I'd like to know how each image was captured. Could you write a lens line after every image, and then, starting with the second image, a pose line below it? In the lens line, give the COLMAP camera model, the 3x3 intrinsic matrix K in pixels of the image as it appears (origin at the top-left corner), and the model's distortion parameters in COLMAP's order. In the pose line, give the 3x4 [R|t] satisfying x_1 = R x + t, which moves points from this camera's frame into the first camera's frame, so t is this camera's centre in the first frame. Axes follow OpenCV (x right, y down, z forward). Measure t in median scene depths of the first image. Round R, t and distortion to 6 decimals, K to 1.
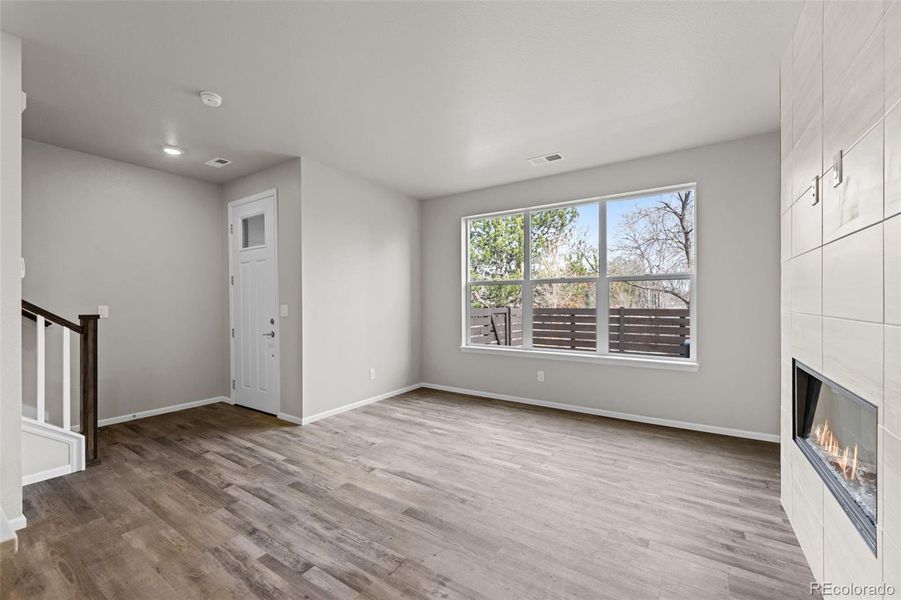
lens RADIAL K [[370.9, 0, 452.7], [0, 370.9, 300.2], [0, 0, 1]] dist [0.000401, -0.000045]
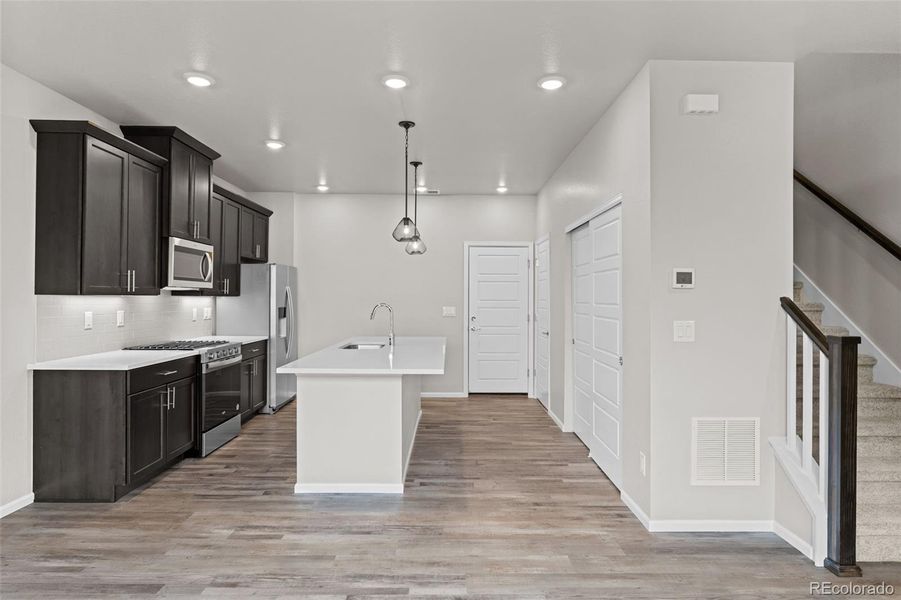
lens RADIAL K [[520.5, 0, 451.3], [0, 520.5, 298.7], [0, 0, 1]] dist [-0.000238, 0.000285]
pose [[-0.831807, -0.000909, -0.555064, 0.081762], [-0.003022, 0.999991, 0.002891, -0.028753], [0.555057, 0.004082, -0.831802, 1.489714]]
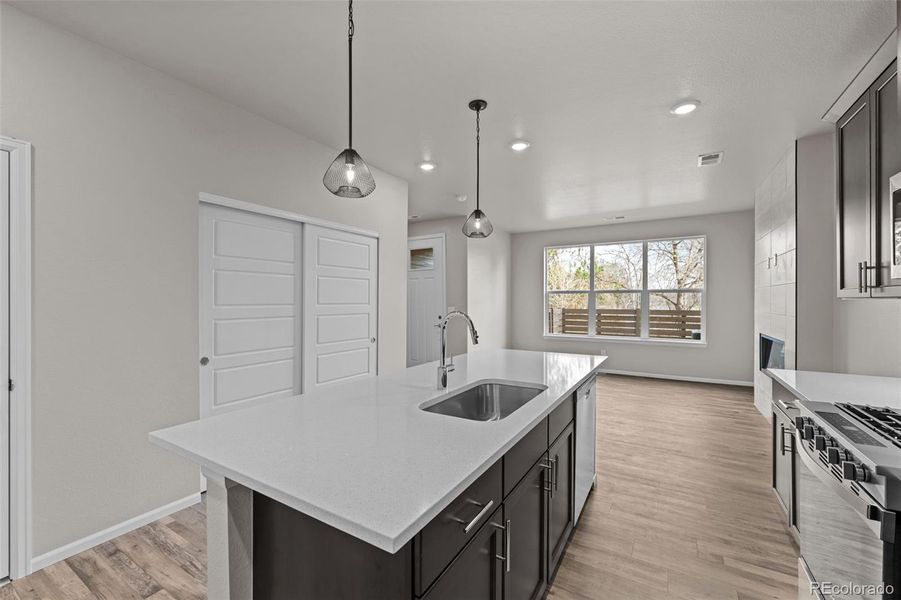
lens RADIAL K [[370.9, 0, 452.7], [0, 370.9, 300.2], [0, 0, 1]] dist [0.000401, -0.000045]
pose [[0.998996, 0.003551, 0.044648, -0.780252], [-0.003560, 0.999994, 0.000112, -0.026482], [-0.044648, -0.000271, 0.999003, -0.868372]]
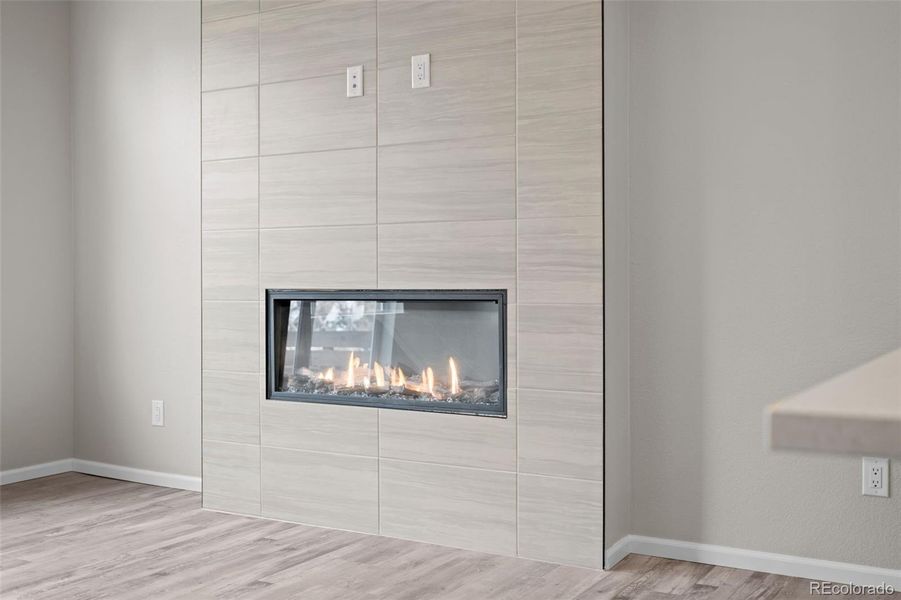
lens RADIAL K [[995.4, 0, 450.5], [0, 995.4, 300.0], [0, 0, 1]] dist [-0.004075, -0.001841]
pose [[-0.042830, -0.010778, 0.999024, -0.849018], [-0.000257, 0.999942, 0.010777, 0.118422], [-0.999082, 0.000205, -0.042830, 0.552299]]
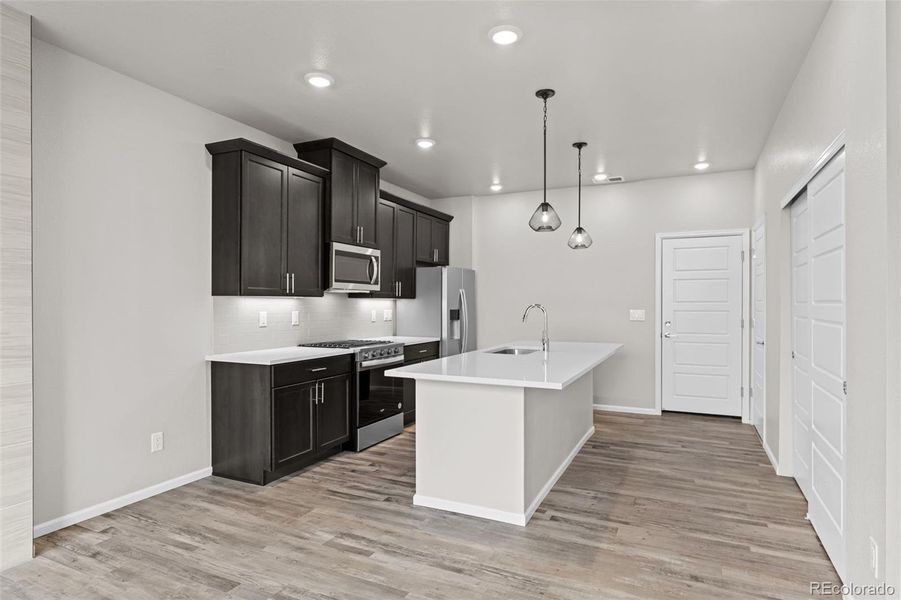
lens RADIAL K [[498.1, 0, 452.3], [0, 498.1, 308.2], [0, 0, 1]] dist [-0.000711, 0.000272]
pose [[-0.990299, 0.003637, -0.138907, -0.256458], [0.002317, 0.999951, 0.009658, -0.008983], [0.138935, 0.009243, -0.990258, 1.354305]]
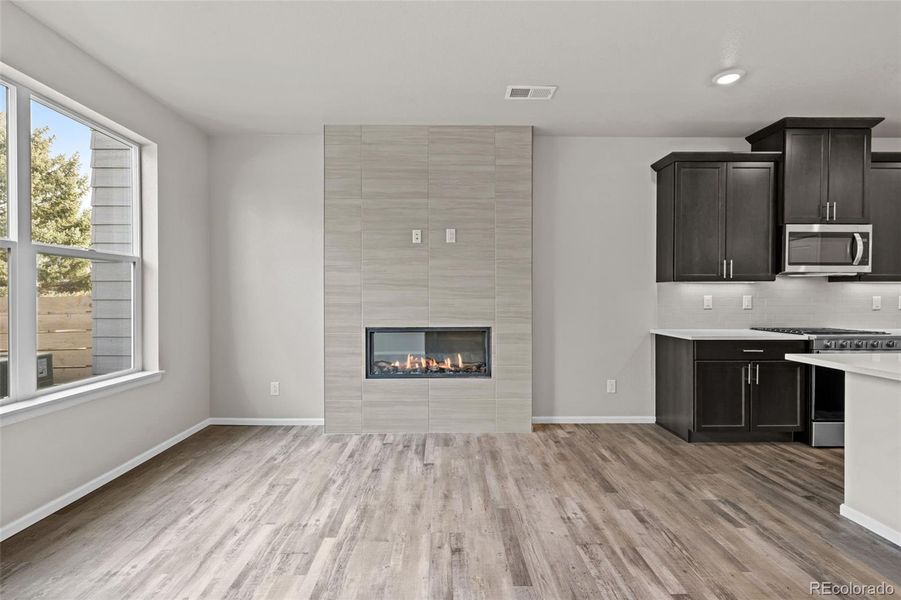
lens RADIAL K [[413.1, 0, 446.6], [0, 413.1, 298.3], [0, 0, 1]] dist [0.004092, 0.000068]
pose [[-0.560493, -0.000956, 0.828159, -0.589943], [0.003135, 0.999990, 0.003277, 0.017783], [-0.828153, 0.004433, -0.560484, 1.324387]]
